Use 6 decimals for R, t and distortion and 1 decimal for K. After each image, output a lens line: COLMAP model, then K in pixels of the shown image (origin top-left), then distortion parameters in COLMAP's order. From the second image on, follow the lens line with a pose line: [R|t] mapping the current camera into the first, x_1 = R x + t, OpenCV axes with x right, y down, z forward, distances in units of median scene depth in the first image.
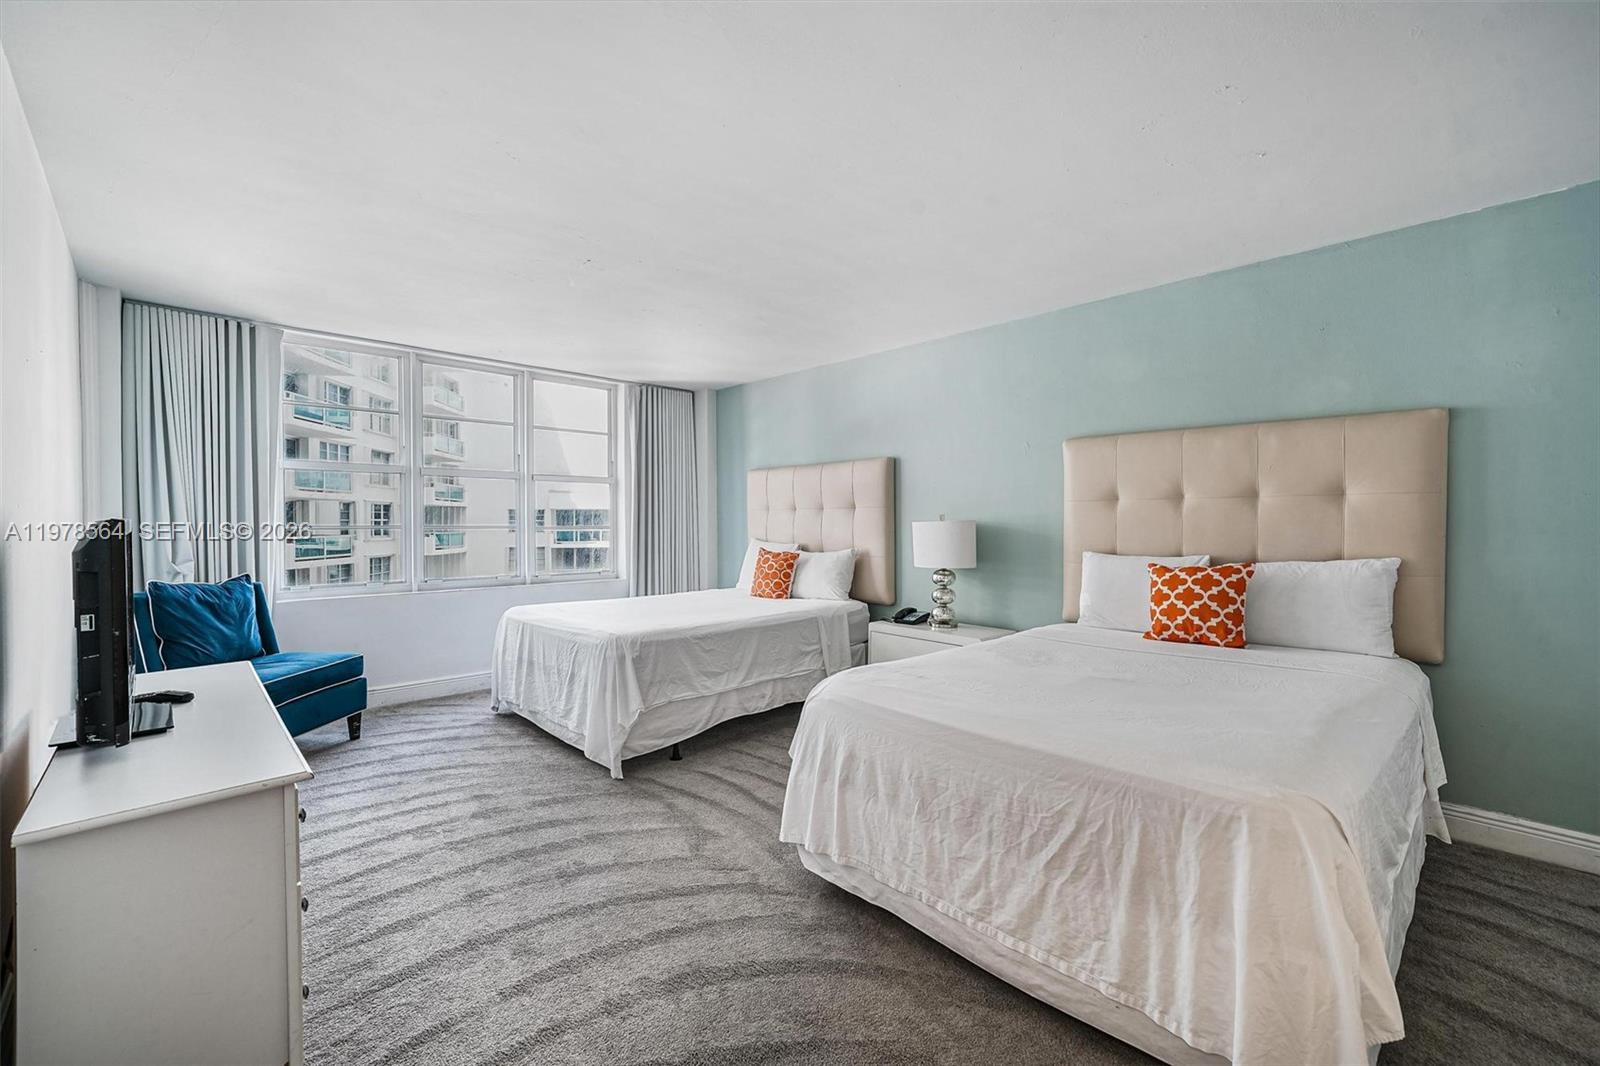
lens RADIAL K [[661.0, 0, 800.0], [0, 661.0, 533.0], [0, 0, 1]] dist [-0.000855, -0.000060]
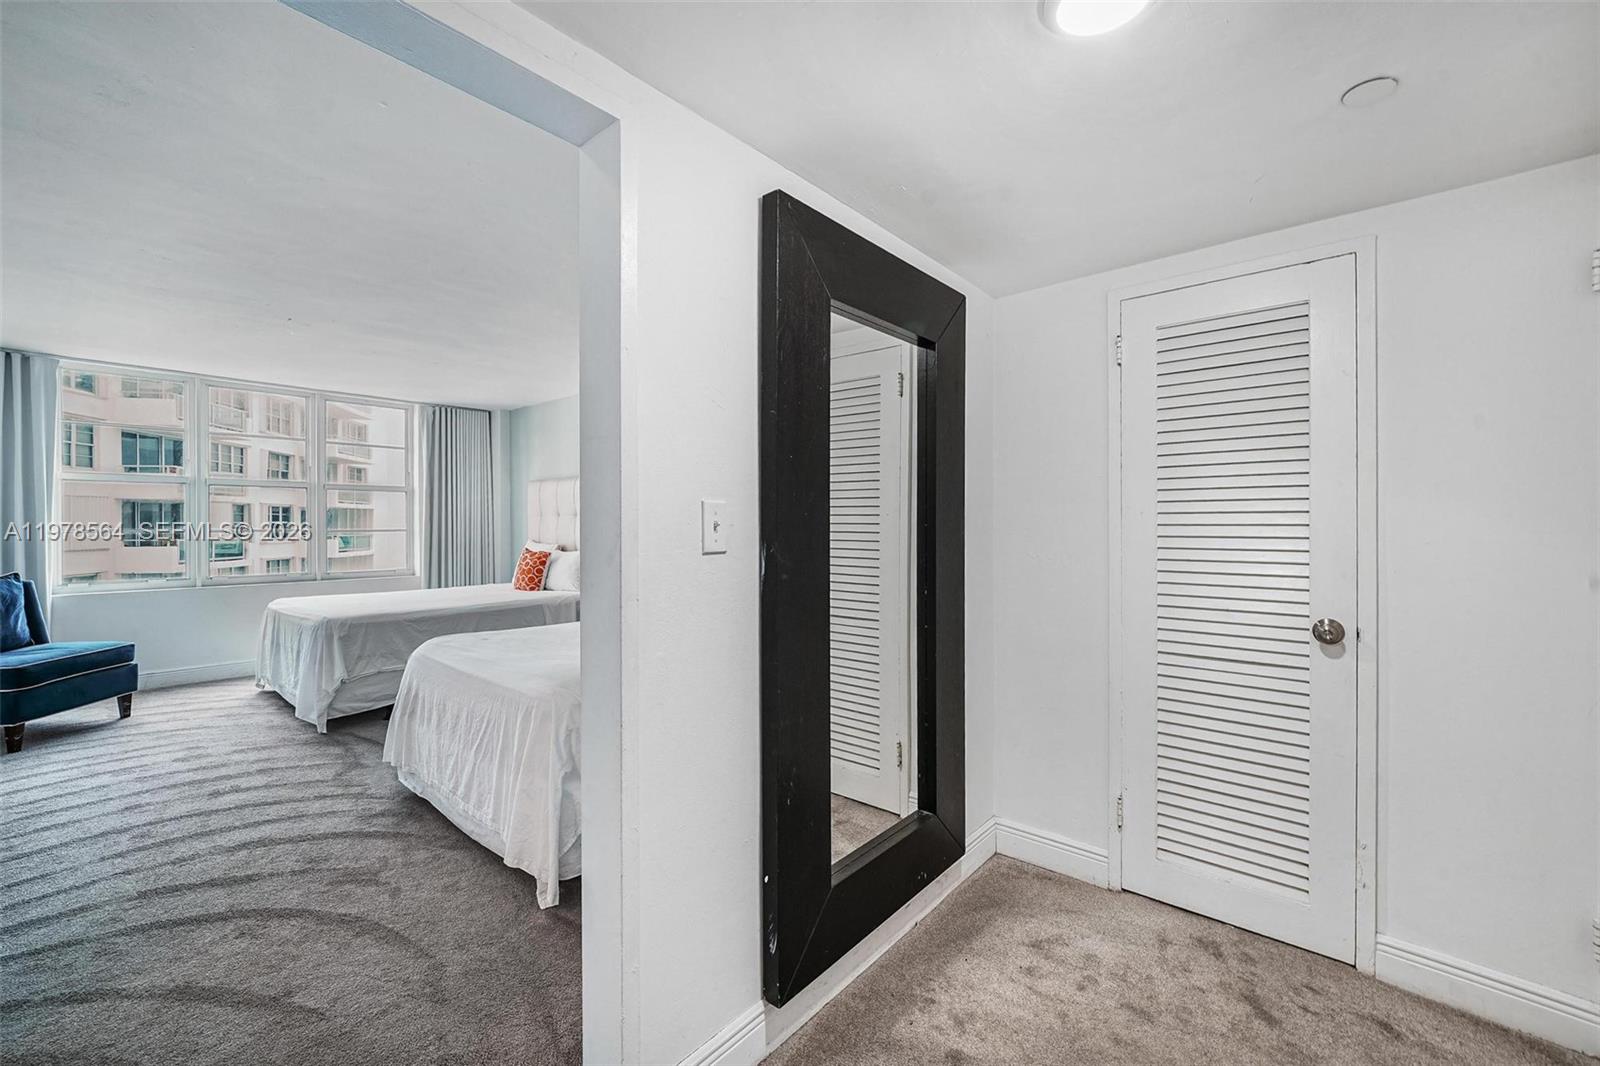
lens RADIAL K [[644.3, 0, 800.0], [0, 644.3, 533.0], [0, 0, 1]] dist [-0.012997, 0.005426]
pose [[0.995584, -0.003010, 0.093822, 0.433745], [0.003156, 0.999994, -0.001401, -0.001536], [-0.093817, 0.001691, 0.995588, -0.246539]]
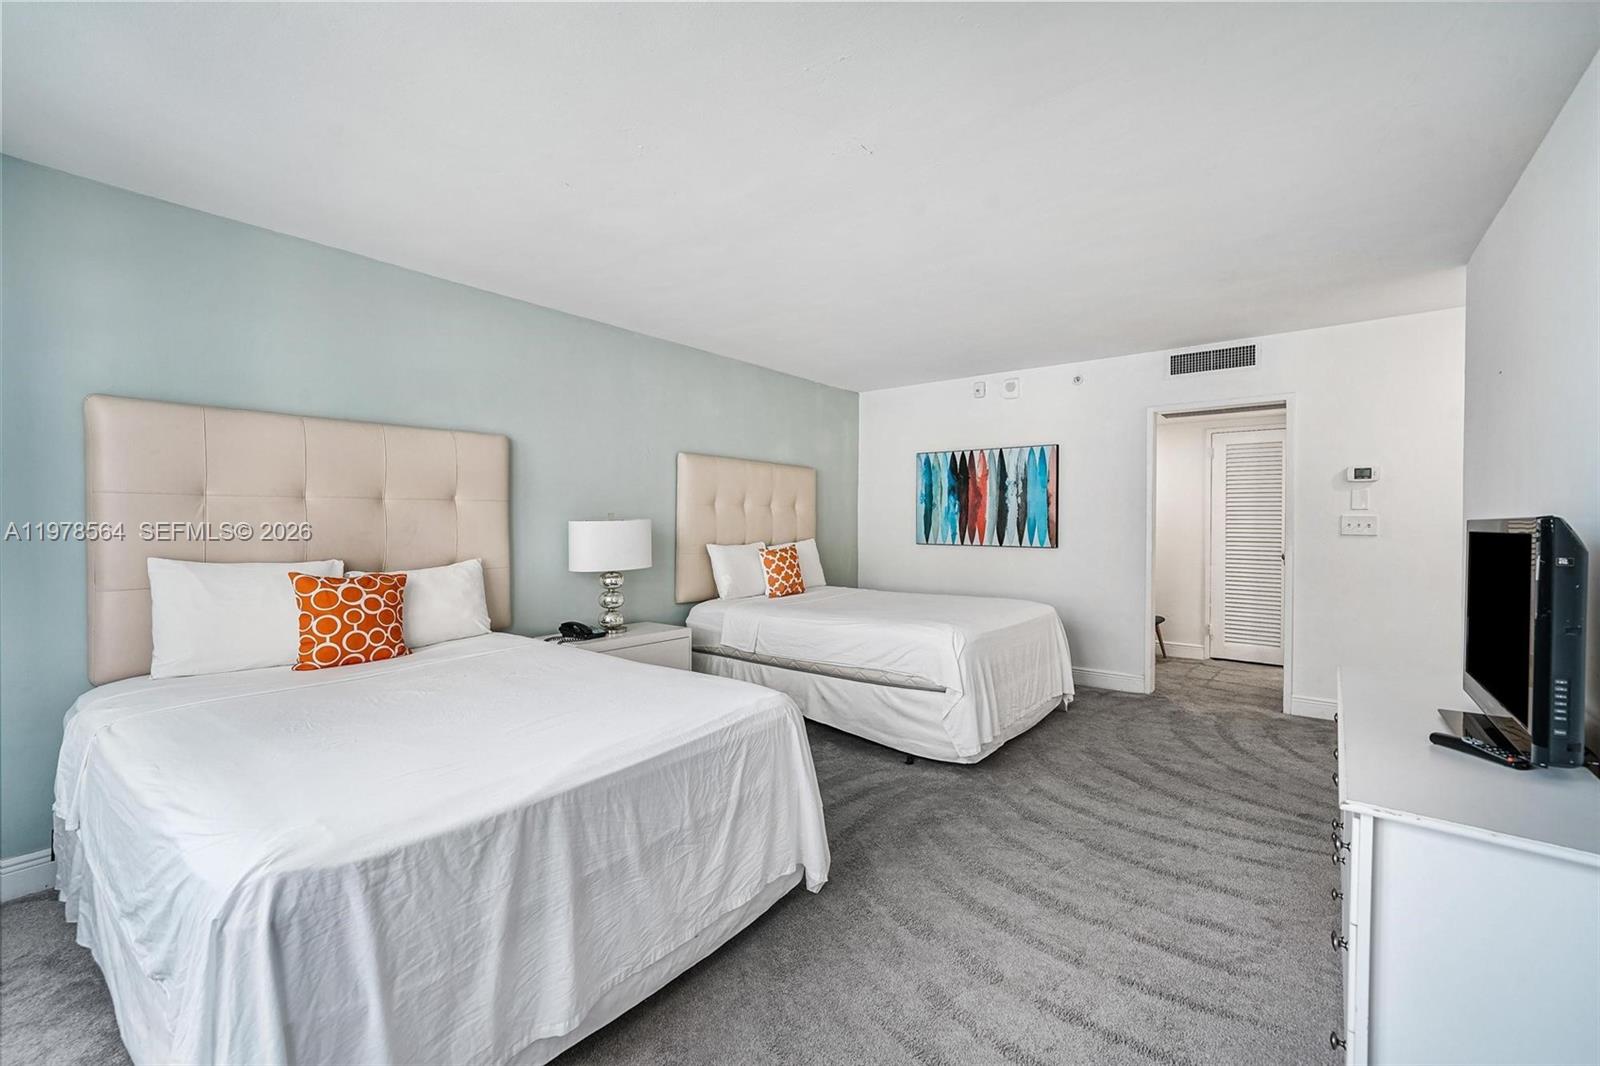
lens RADIAL K [[661.0, 0, 800.0], [0, 661.0, 533.0], [0, 0, 1]] dist [-0.000855, -0.000060]
pose [[-0.130662, -0.014023, 0.991328, -0.813527], [0.018863, 0.999684, 0.016628, -0.010831], [-0.991248, 0.020872, -0.130356, 0.939393]]
